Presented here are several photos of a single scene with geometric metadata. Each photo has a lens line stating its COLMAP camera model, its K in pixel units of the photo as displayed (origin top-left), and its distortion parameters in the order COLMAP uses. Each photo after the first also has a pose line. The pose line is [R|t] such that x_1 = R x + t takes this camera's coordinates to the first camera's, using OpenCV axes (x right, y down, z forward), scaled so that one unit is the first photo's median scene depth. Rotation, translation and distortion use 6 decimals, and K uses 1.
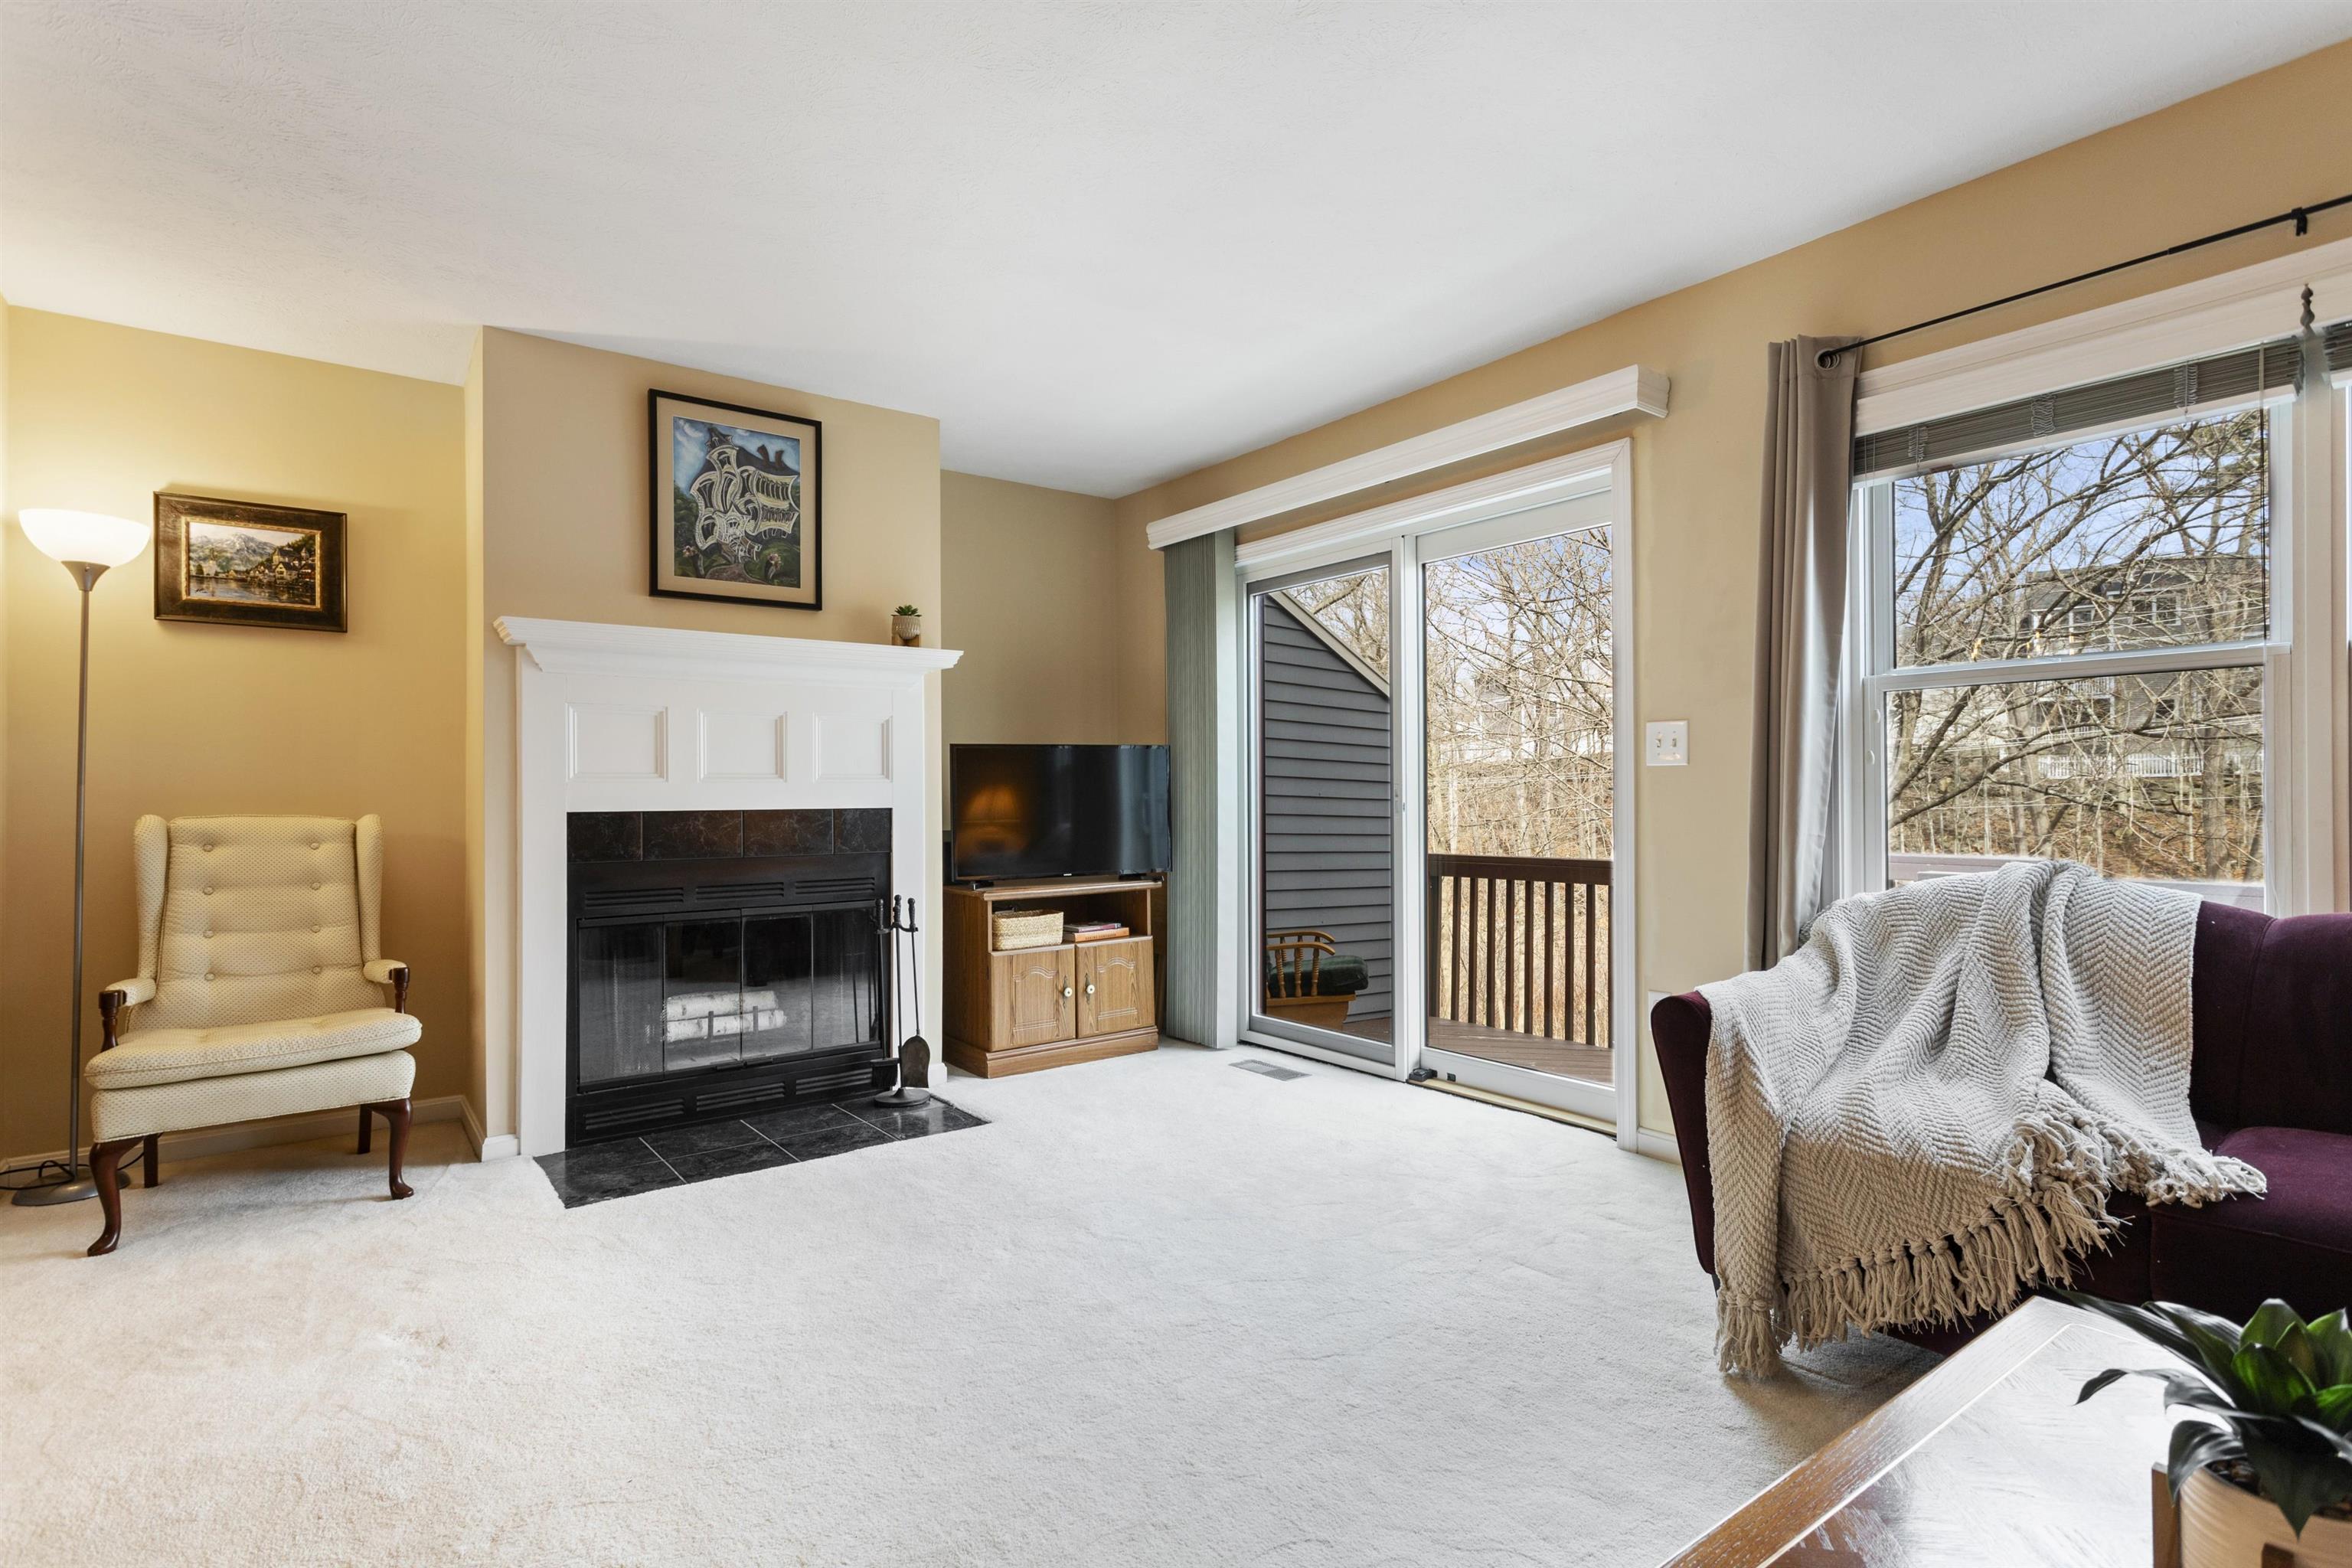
lens RADIAL K [[1146.9, 0, 1182.4], [0, 1146.9, 790.0], [0, 0, 1]] dist [0.003528, 0.001786]
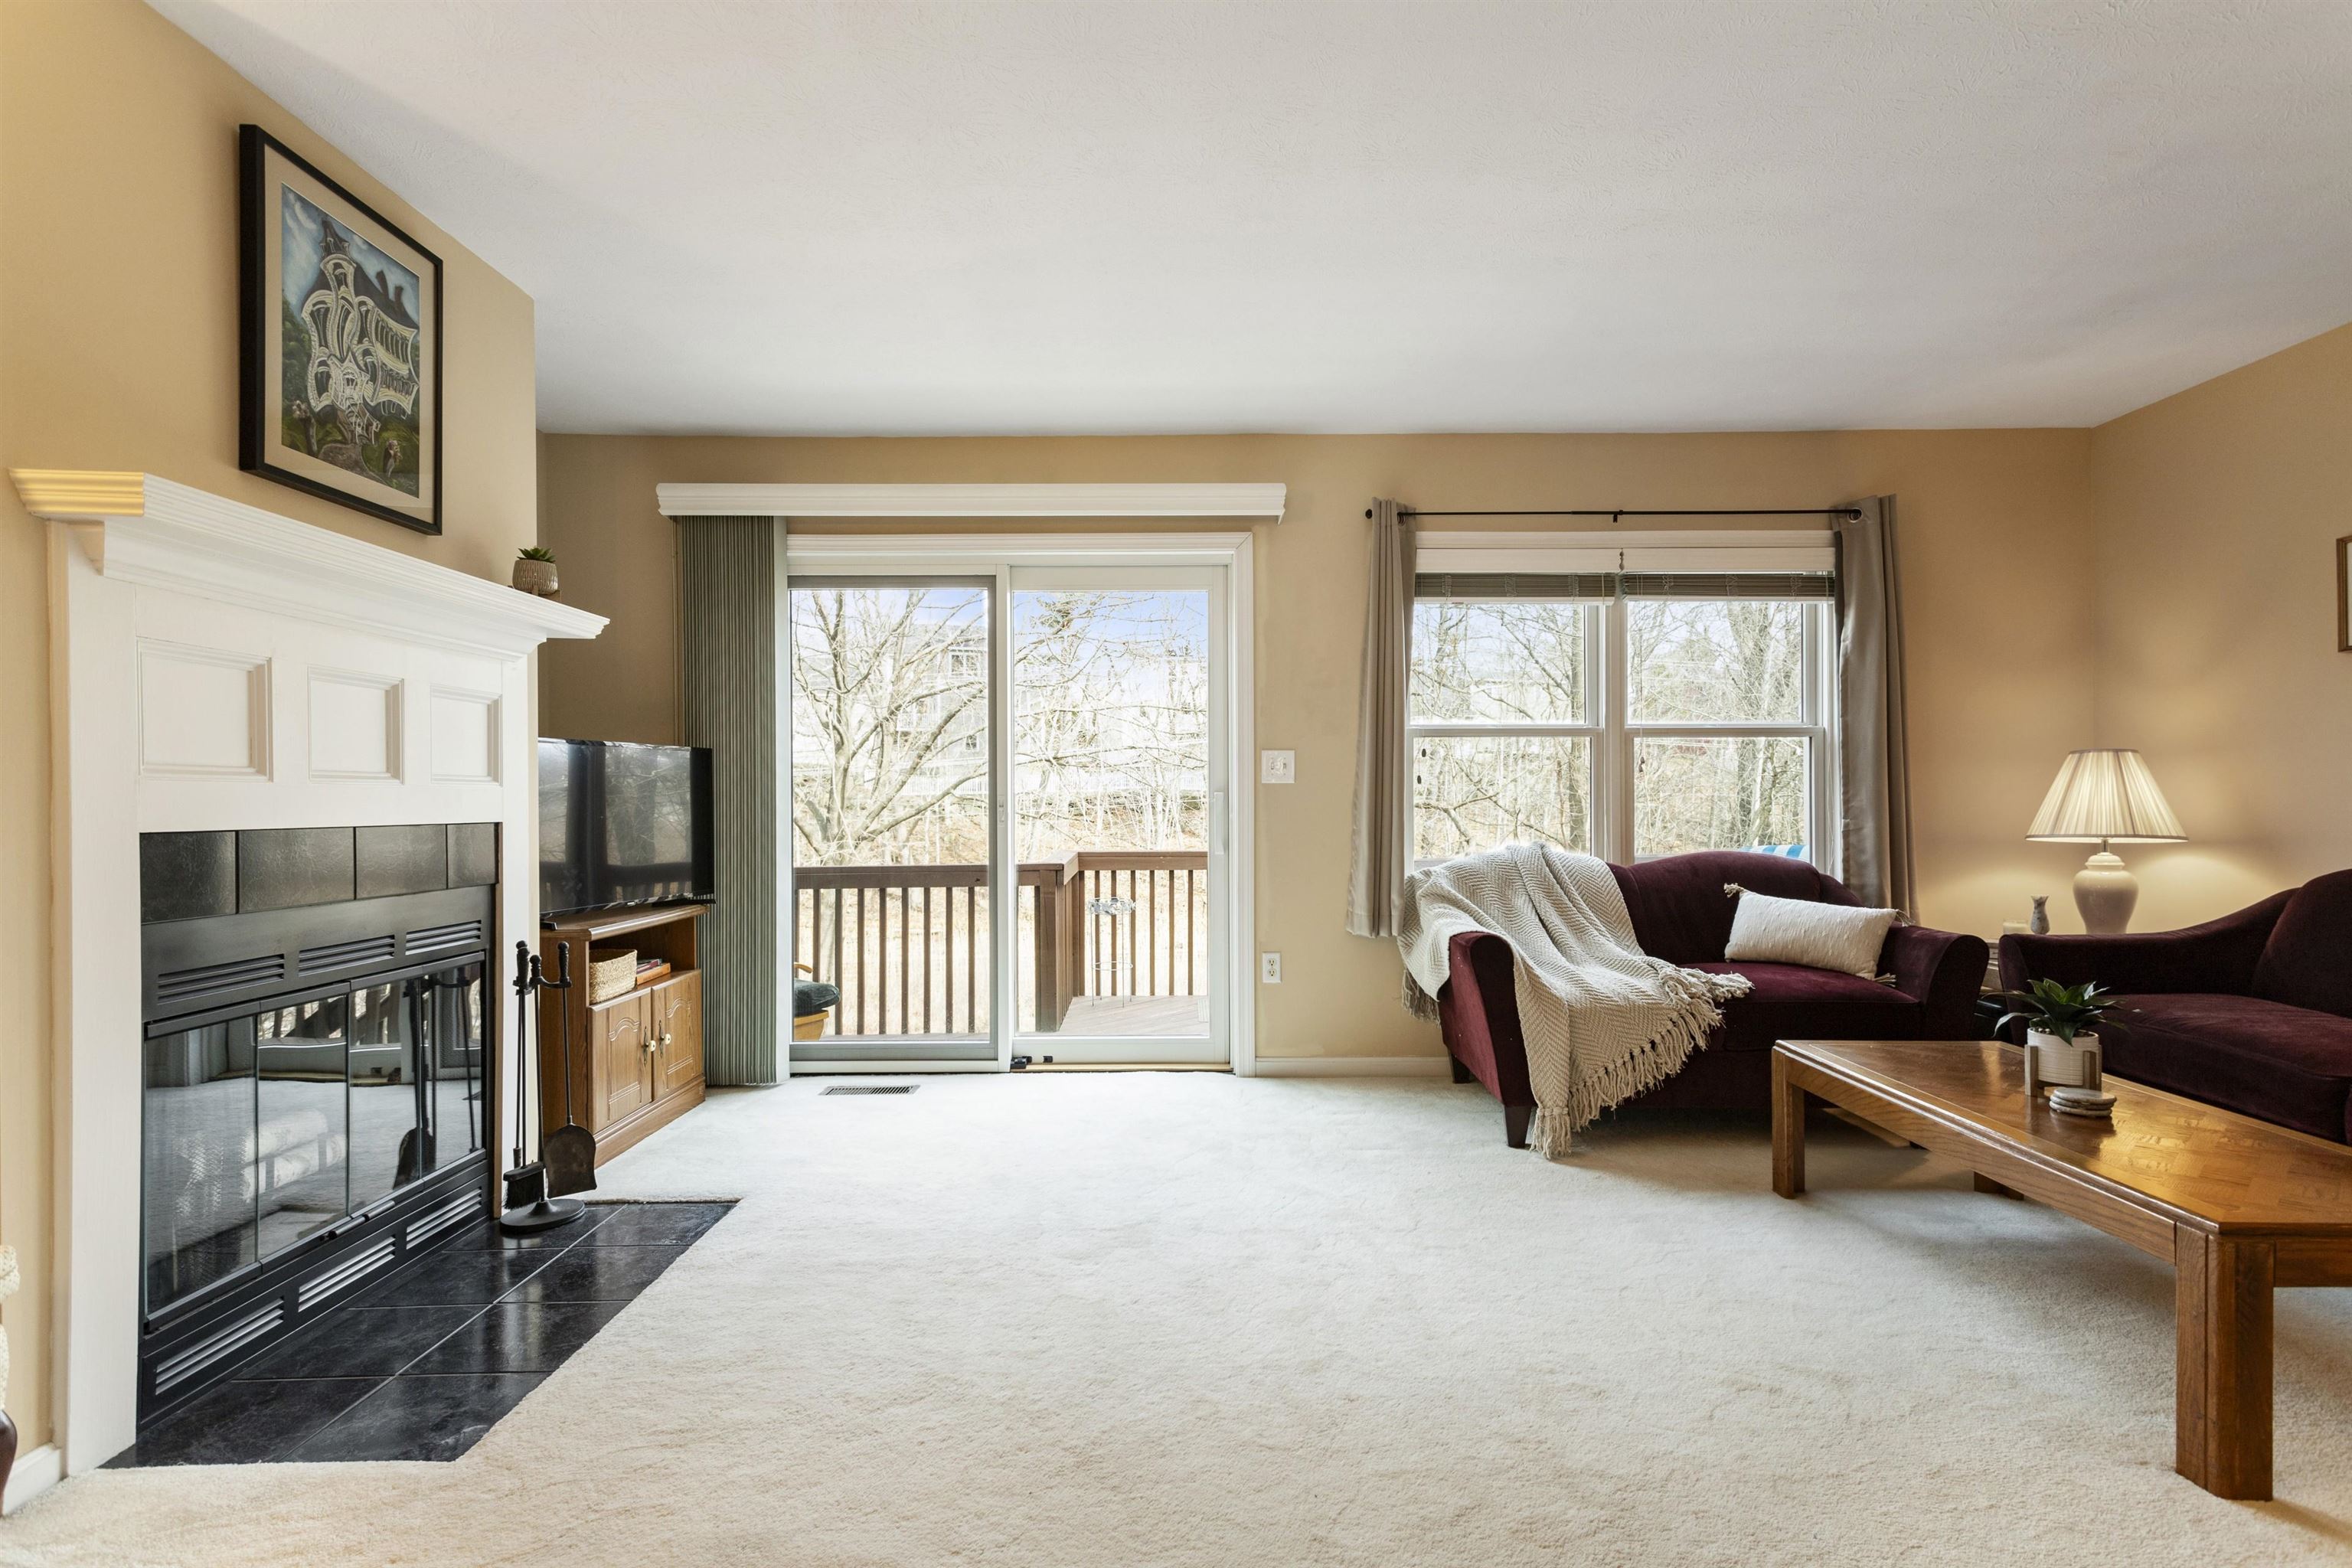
lens RADIAL K [[1146.9, 0, 1188.1], [0, 1146.9, 808.0], [0, 0, 1]] dist [0.003528, 0.001786]
pose [[0.600603, -0.000122, 0.799547, -0.628508], [-0.002272, 0.999996, 0.001860, 0.004688], [-0.799544, -0.002934, 0.600600, 0.239716]]
